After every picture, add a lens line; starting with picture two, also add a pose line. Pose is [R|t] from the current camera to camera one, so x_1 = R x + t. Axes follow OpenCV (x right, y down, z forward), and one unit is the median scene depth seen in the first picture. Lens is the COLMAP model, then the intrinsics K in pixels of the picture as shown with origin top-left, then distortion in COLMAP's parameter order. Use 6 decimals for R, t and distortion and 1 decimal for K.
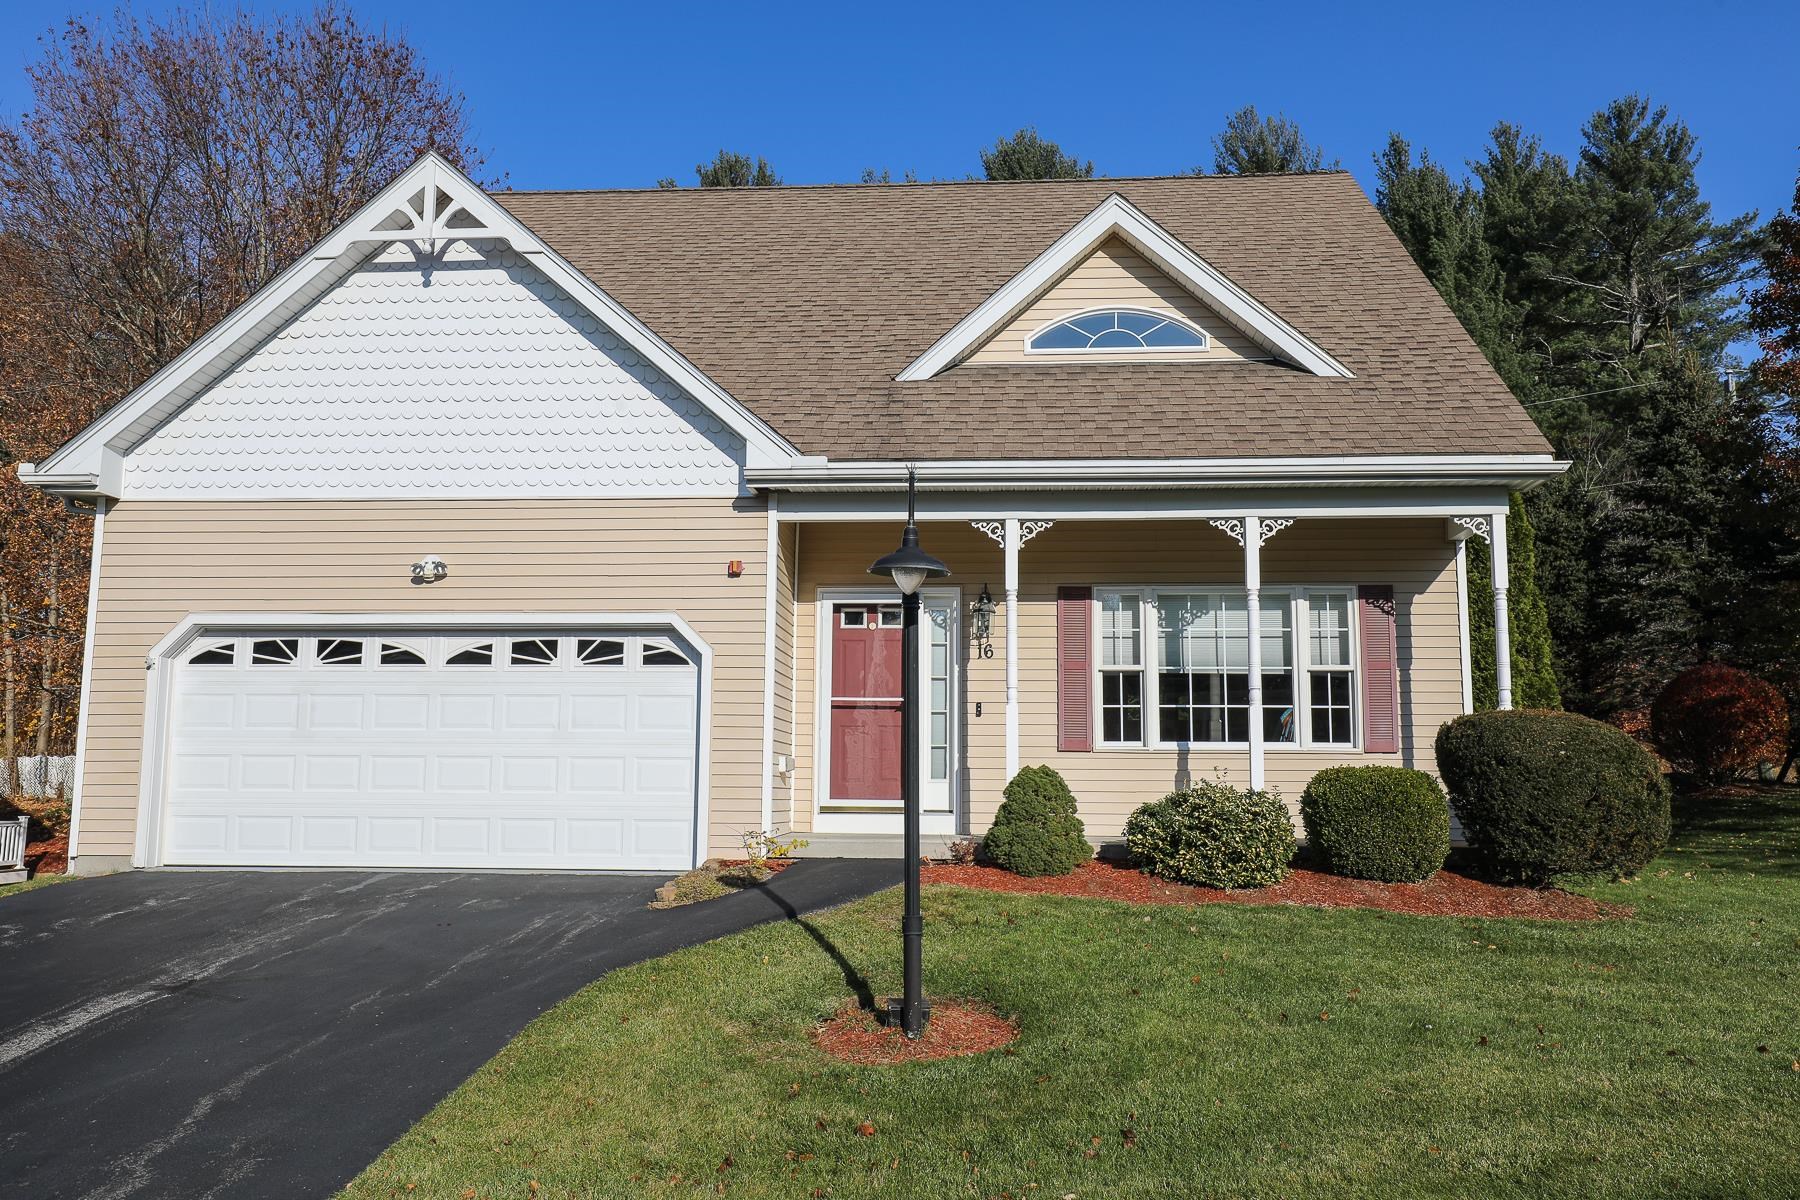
lens RADIAL K [[1351.4, 0, 900.0], [0, 1351.4, 600.0], [0, 0, 1]] dist [0.003288, 0.000833]
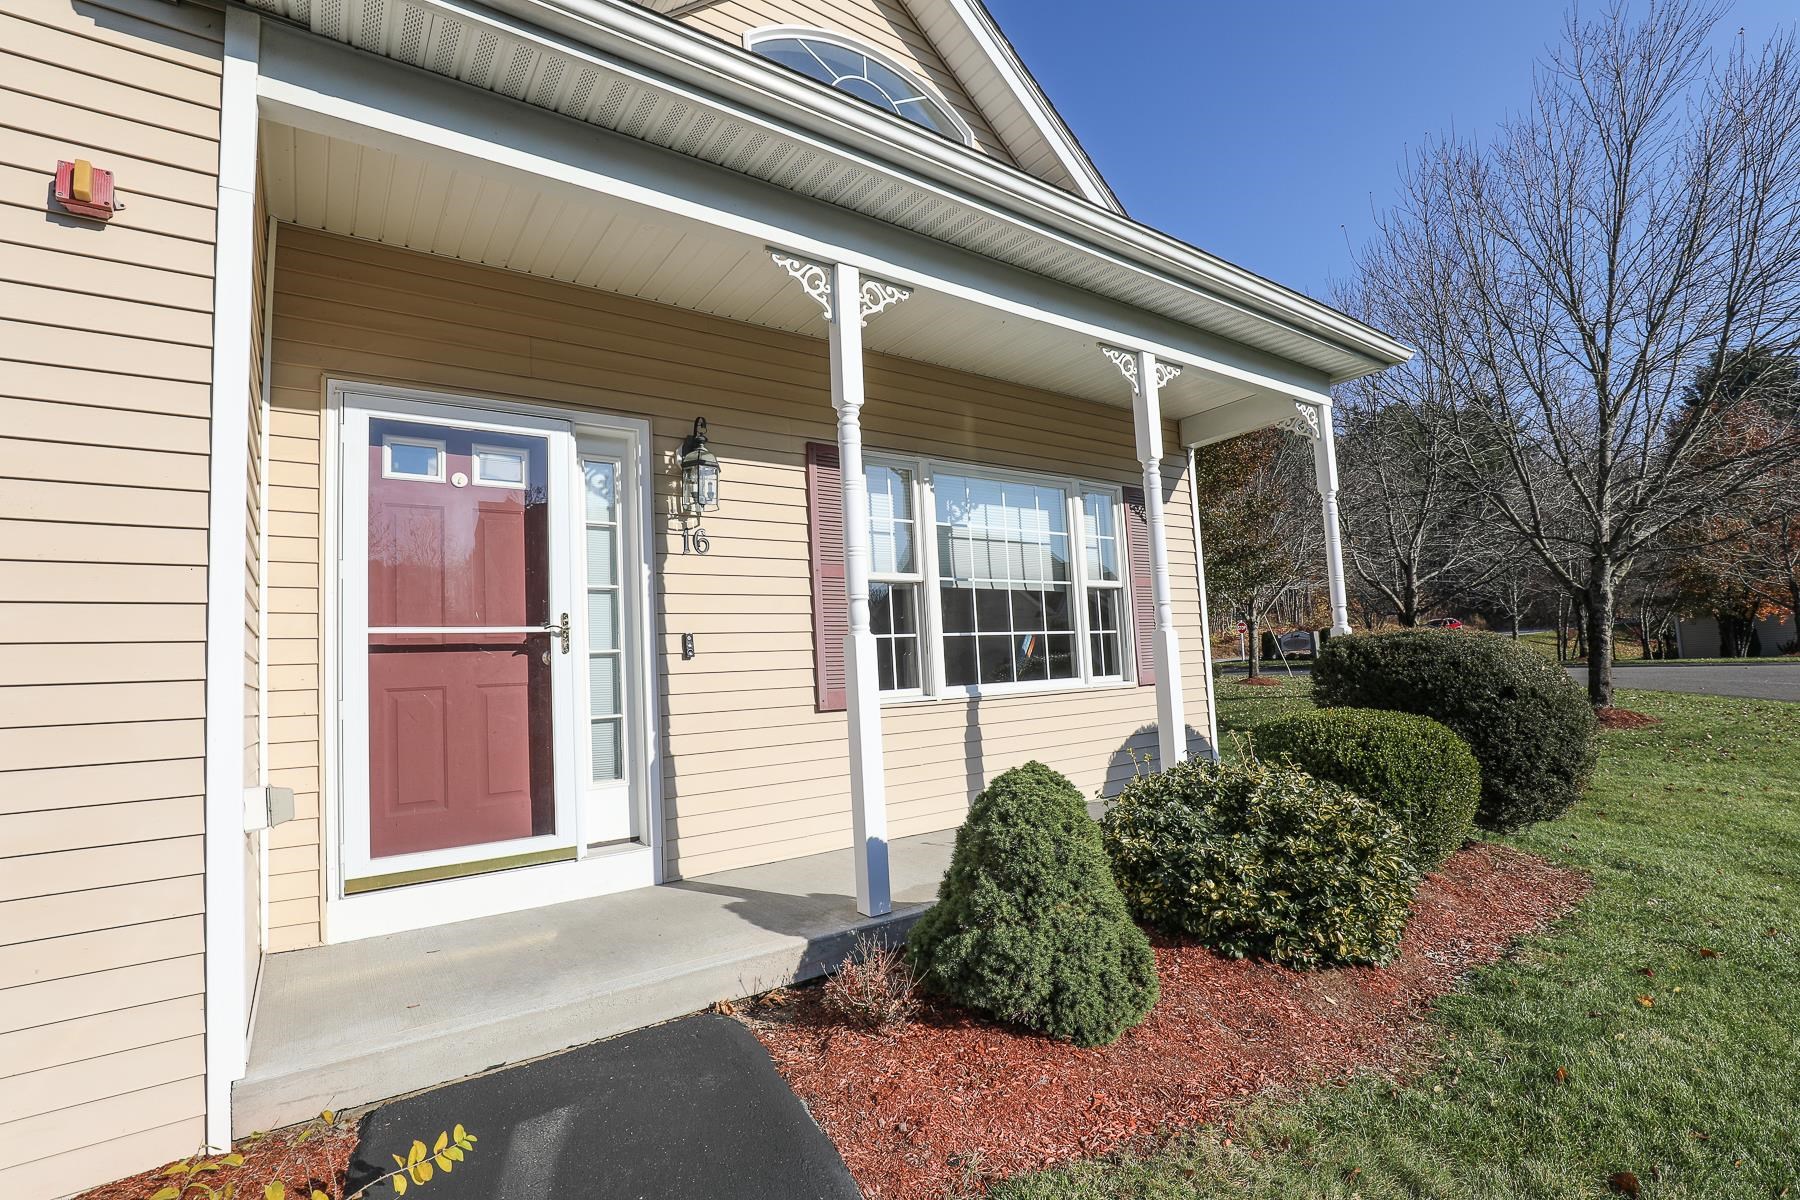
lens RADIAL K [[819.5, 0, 908.3], [0, 819.5, 609.2], [0, 0, 1]] dist [-0.028147, 0.000517]
pose [[0.762813, 0.004042, 0.646607, -0.088995], [-0.029917, 0.999130, 0.029048, 0.054203], [-0.645927, -0.041503, 0.762270, 0.697219]]
